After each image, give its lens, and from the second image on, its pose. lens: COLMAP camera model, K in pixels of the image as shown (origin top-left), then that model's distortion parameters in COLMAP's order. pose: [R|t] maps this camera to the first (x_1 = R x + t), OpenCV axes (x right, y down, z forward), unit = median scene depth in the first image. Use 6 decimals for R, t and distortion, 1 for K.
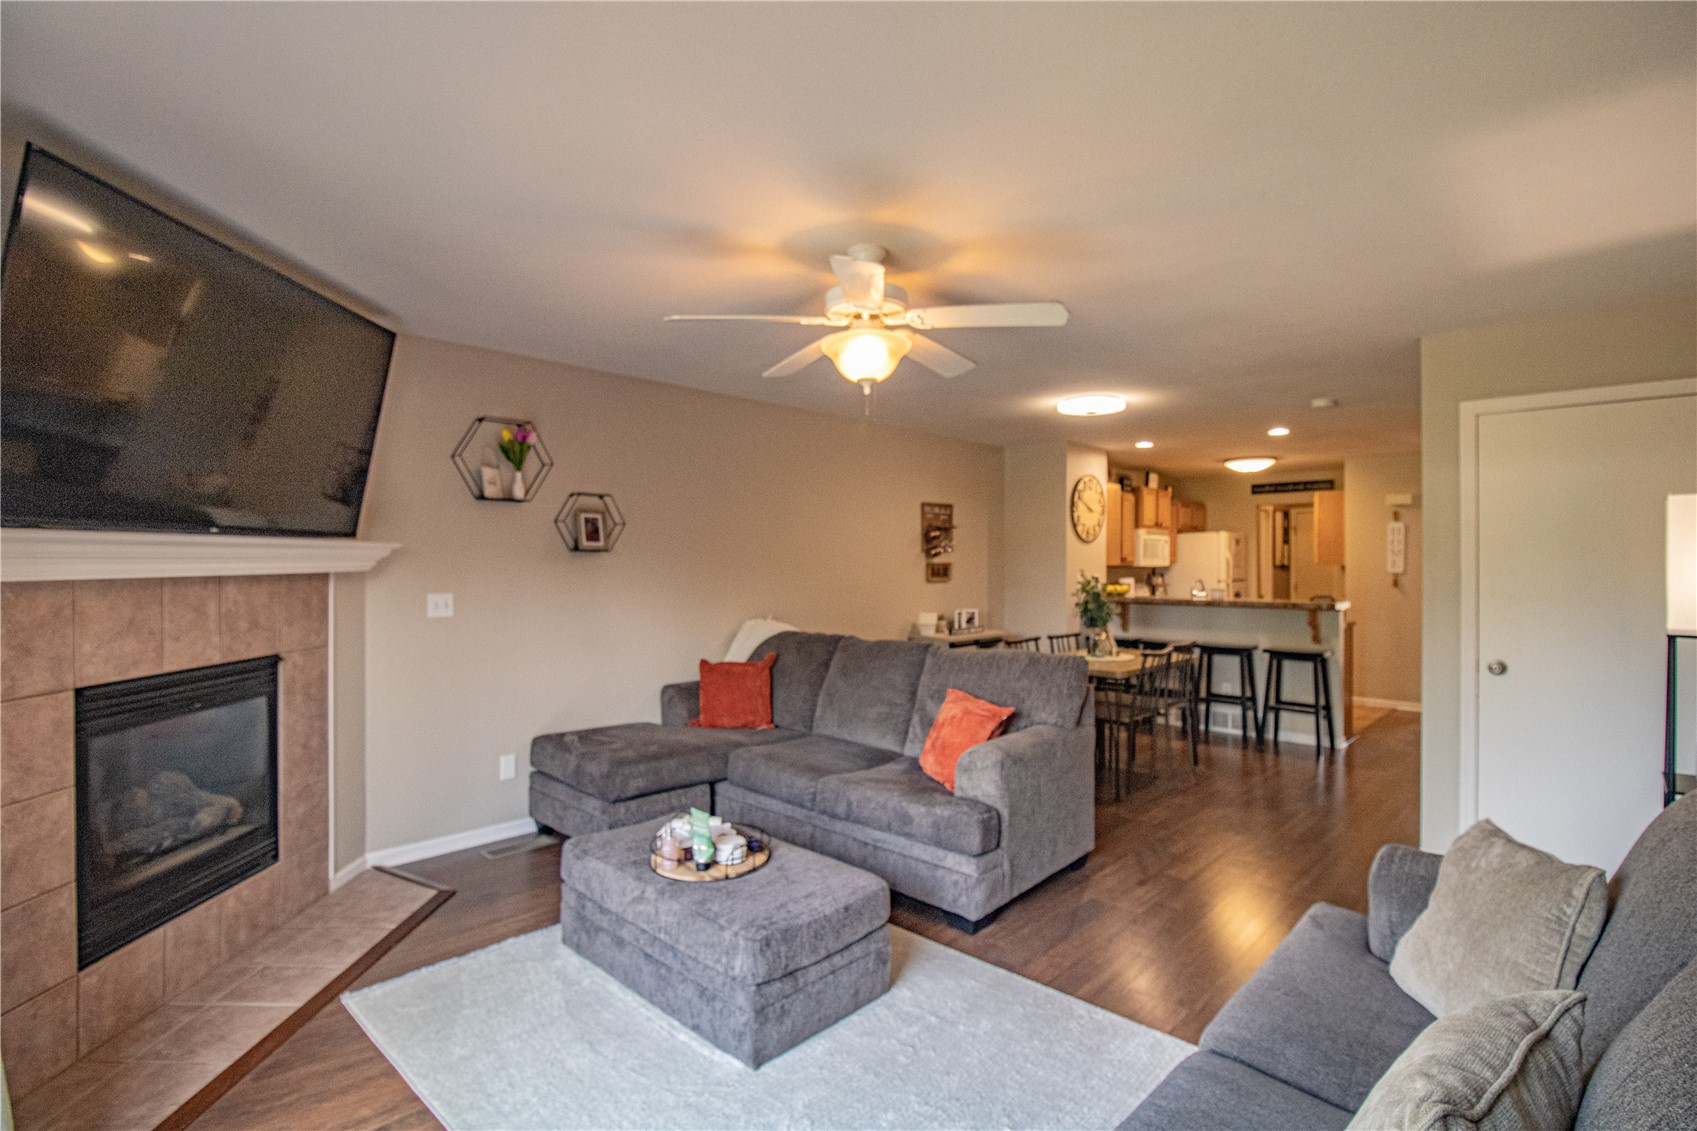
lens RADIAL K [[820.1, 0, 848.5], [0, 820.1, 565.5], [0, 0, 1]] dist [-0.001218, -0.000625]
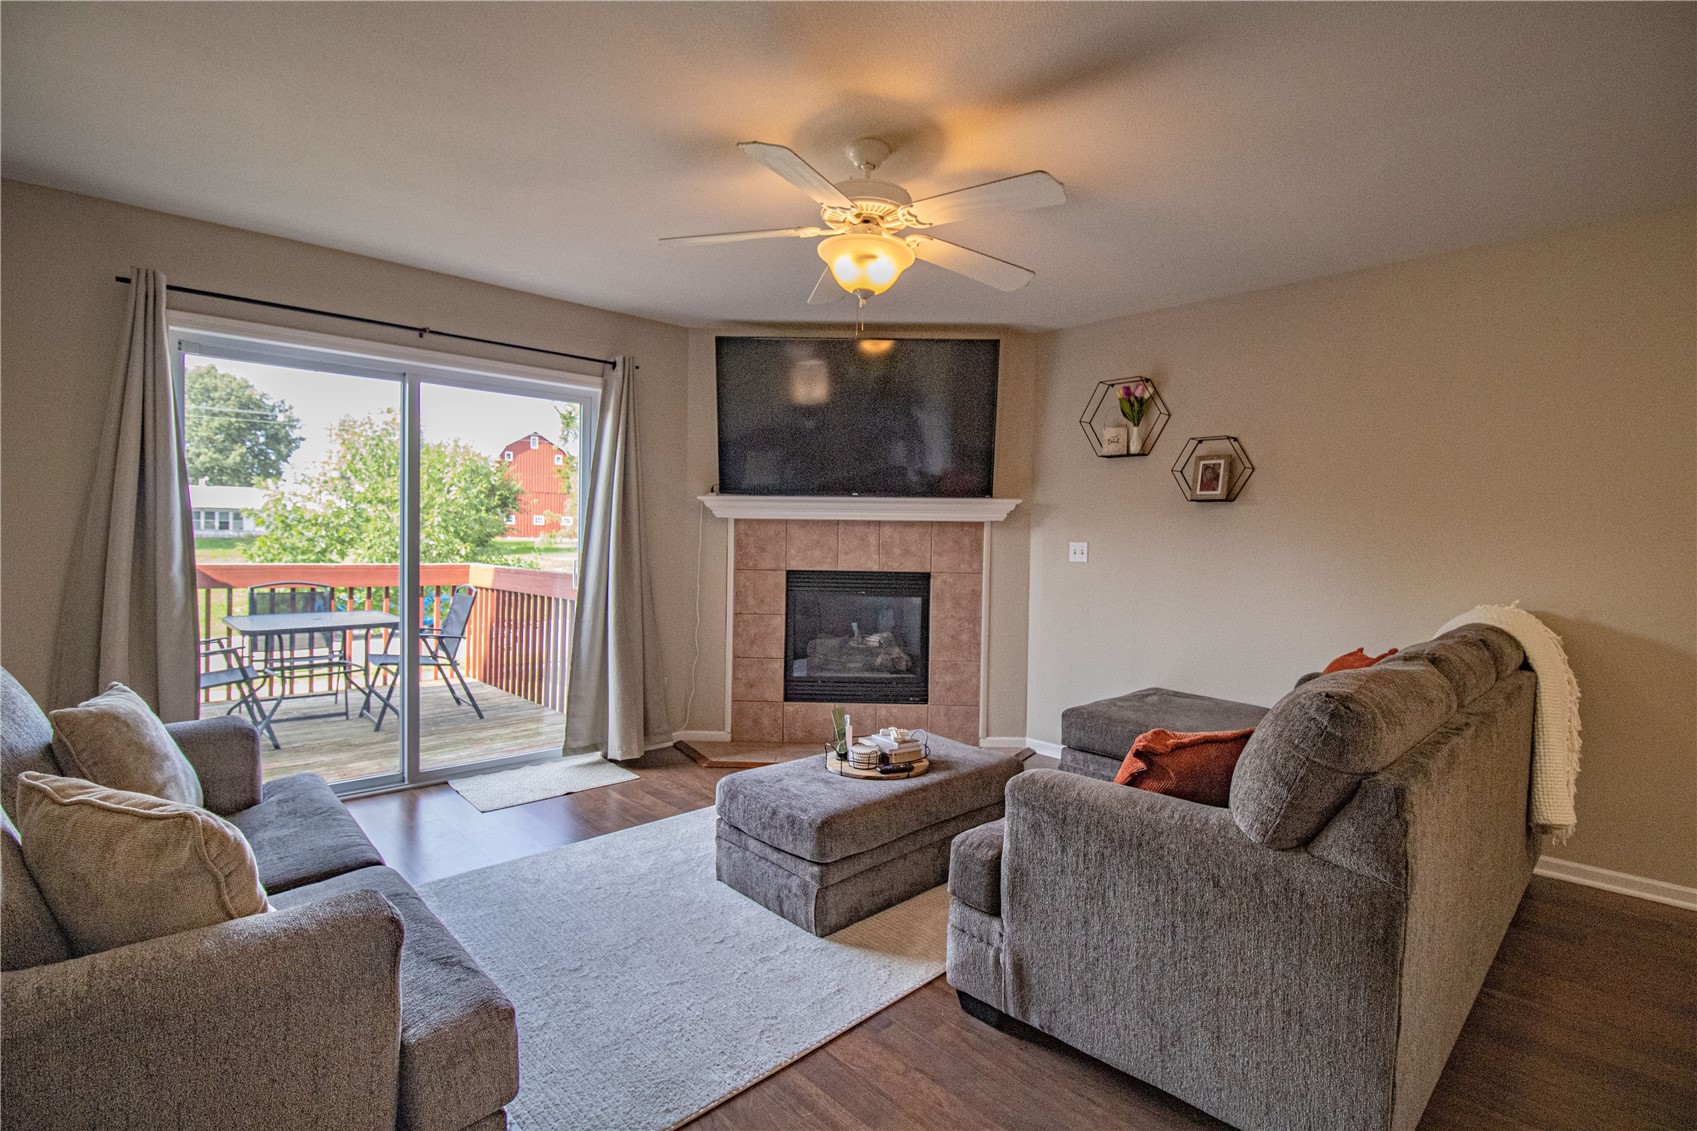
lens RADIAL K [[812.6, 0, 876.0], [0, 812.6, 559.7], [0, 0, 1]] dist [-0.000636, -0.000307]
pose [[-0.036261, 0.022439, -0.999090, 0.826667], [-0.021381, 0.999502, 0.023225, 0.047636], [0.999114, 0.022203, -0.035763, 0.915089]]
